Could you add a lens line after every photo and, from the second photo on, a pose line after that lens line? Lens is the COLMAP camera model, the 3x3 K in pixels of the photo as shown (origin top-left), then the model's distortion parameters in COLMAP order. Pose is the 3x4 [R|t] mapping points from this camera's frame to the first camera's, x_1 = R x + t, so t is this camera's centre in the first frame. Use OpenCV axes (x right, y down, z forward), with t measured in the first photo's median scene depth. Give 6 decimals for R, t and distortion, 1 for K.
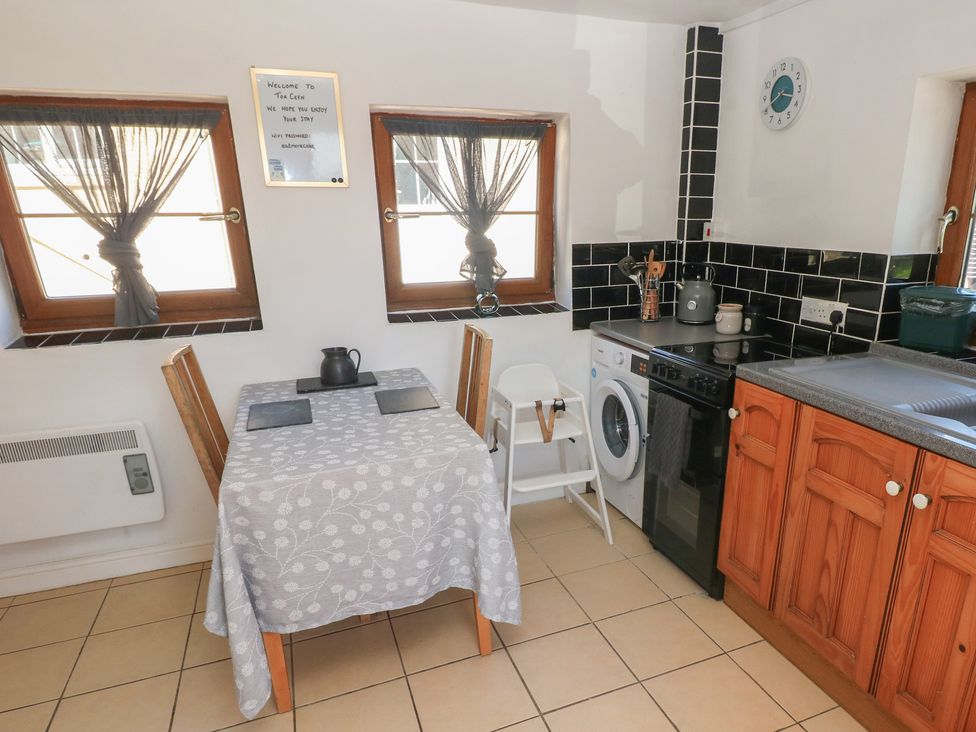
lens RADIAL K [[623.3, 0, 565.7], [0, 623.3, 419.5], [0, 0, 1]] dist [-0.006189, -0.004367]
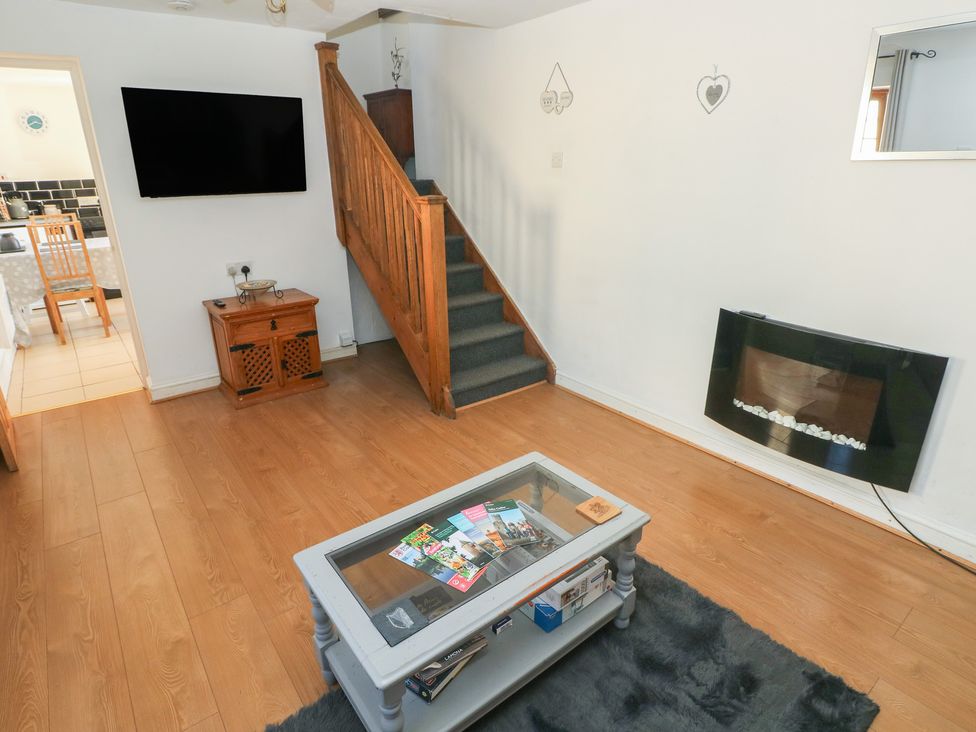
lens RADIAL K [[623.3, 0, 525.2], [0, 623.3, 382.4], [0, 0, 1]] dist [-0.006189, -0.004367]
pose [[-0.234544, -0.319508, 0.918098, -3.006057], [0.329074, 0.862587, 0.384257, 0.110668], [-0.914713, 0.392248, -0.097173, -0.228310]]
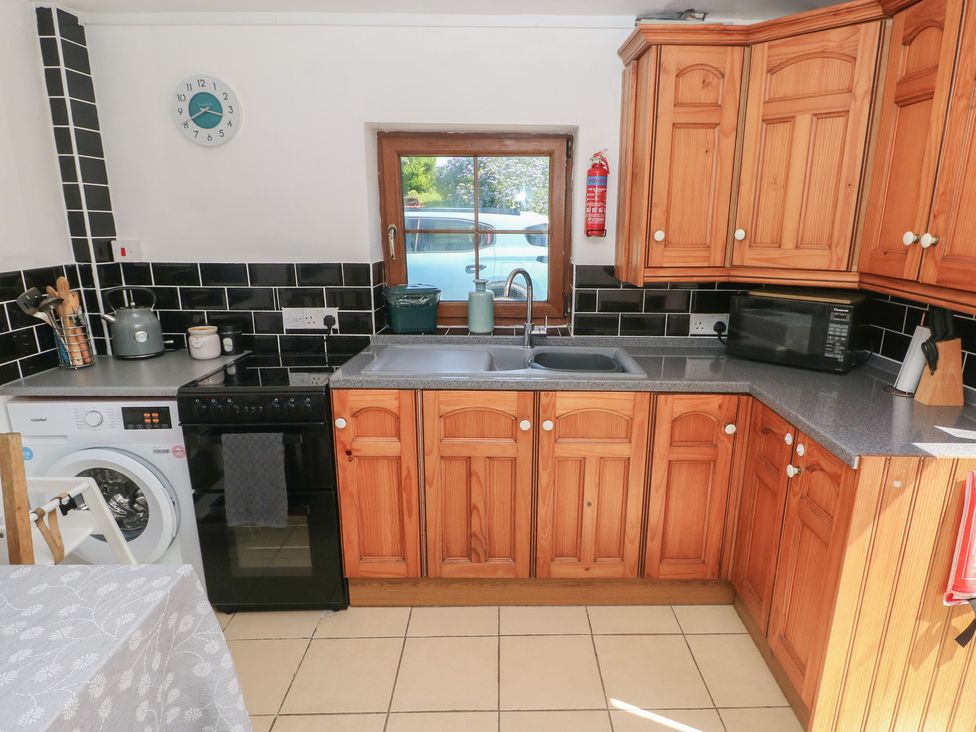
lens RADIAL K [[579.0, 0, 516.3], [0, 579.0, 380.2], [0, 0, 1]] dist [-0.000294, -0.012782]
pose [[0.380240, -0.237376, 0.893907, -0.391225], [0.286987, 0.949079, 0.129952, -0.100778], [-0.879236, 0.207127, 0.429001, 0.275213]]
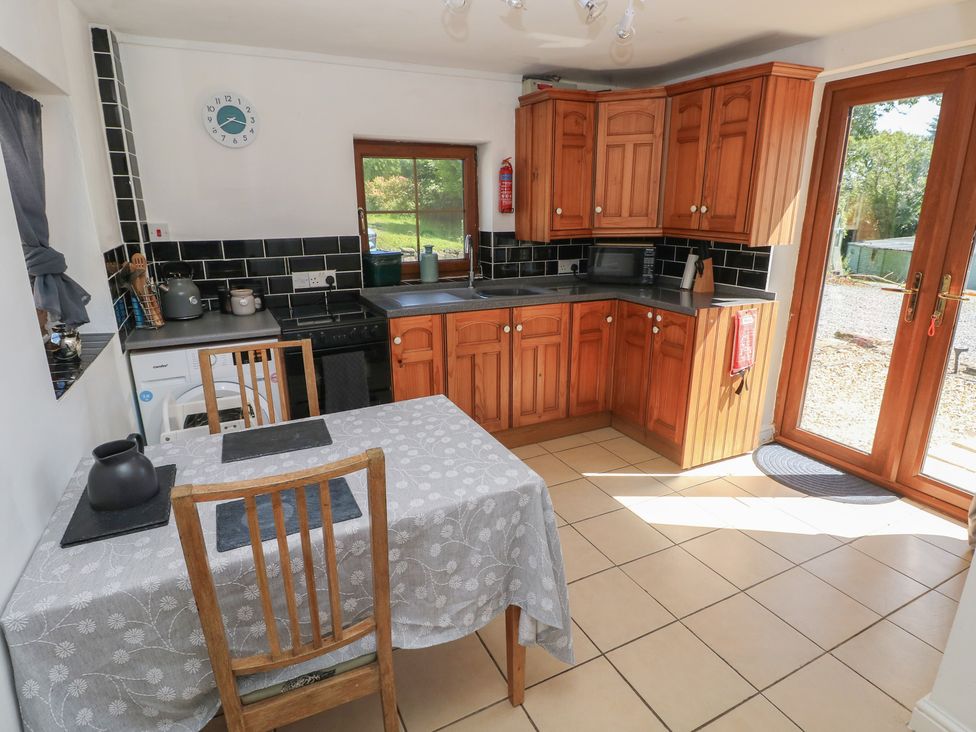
lens RADIAL K [[535.5, 0, 483.9], [0, 535.5, 359.6], [0, 0, 1]] dist [0.000585, -0.012467]
pose [[-0.044321, -0.269886, 0.961872, -0.869315], [0.325294, 0.906448, 0.269324, -0.215698], [-0.944574, 0.324828, 0.047618, 0.642742]]
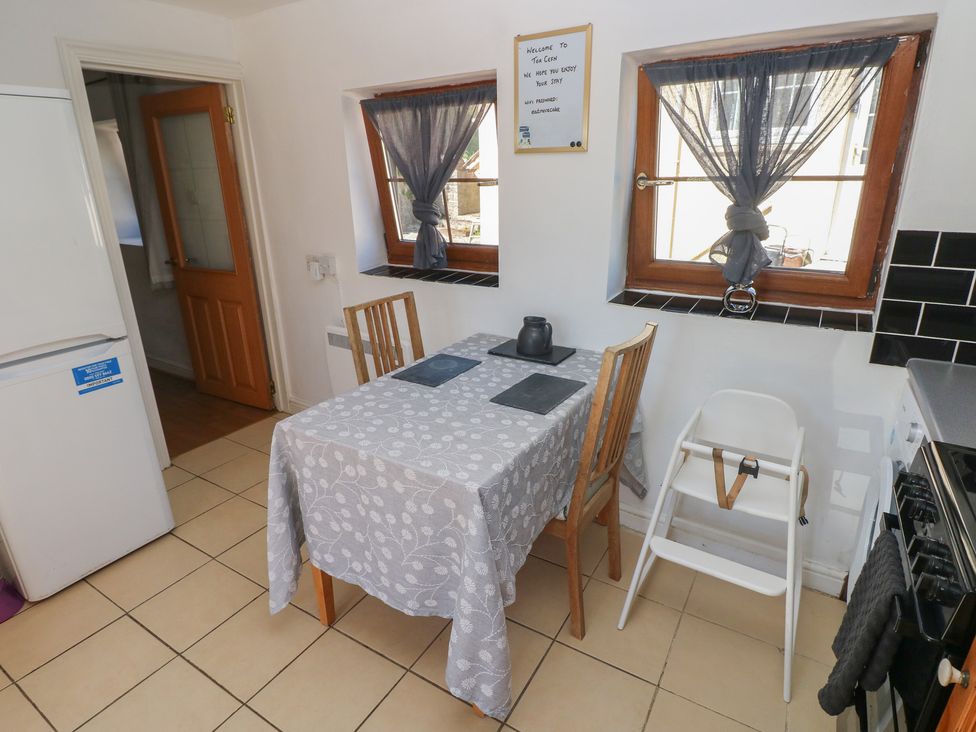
lens RADIAL K [[535.5, 0, 484.8], [0, 535.5, 357.4], [0, 0, 1]] dist [0.000585, -0.012467]
pose [[0.570256, 0.260129, -0.779193, 0.265331], [-0.249918, 0.958513, 0.137091, -0.155567], [0.782528, 0.116557, 0.611609, 0.444132]]
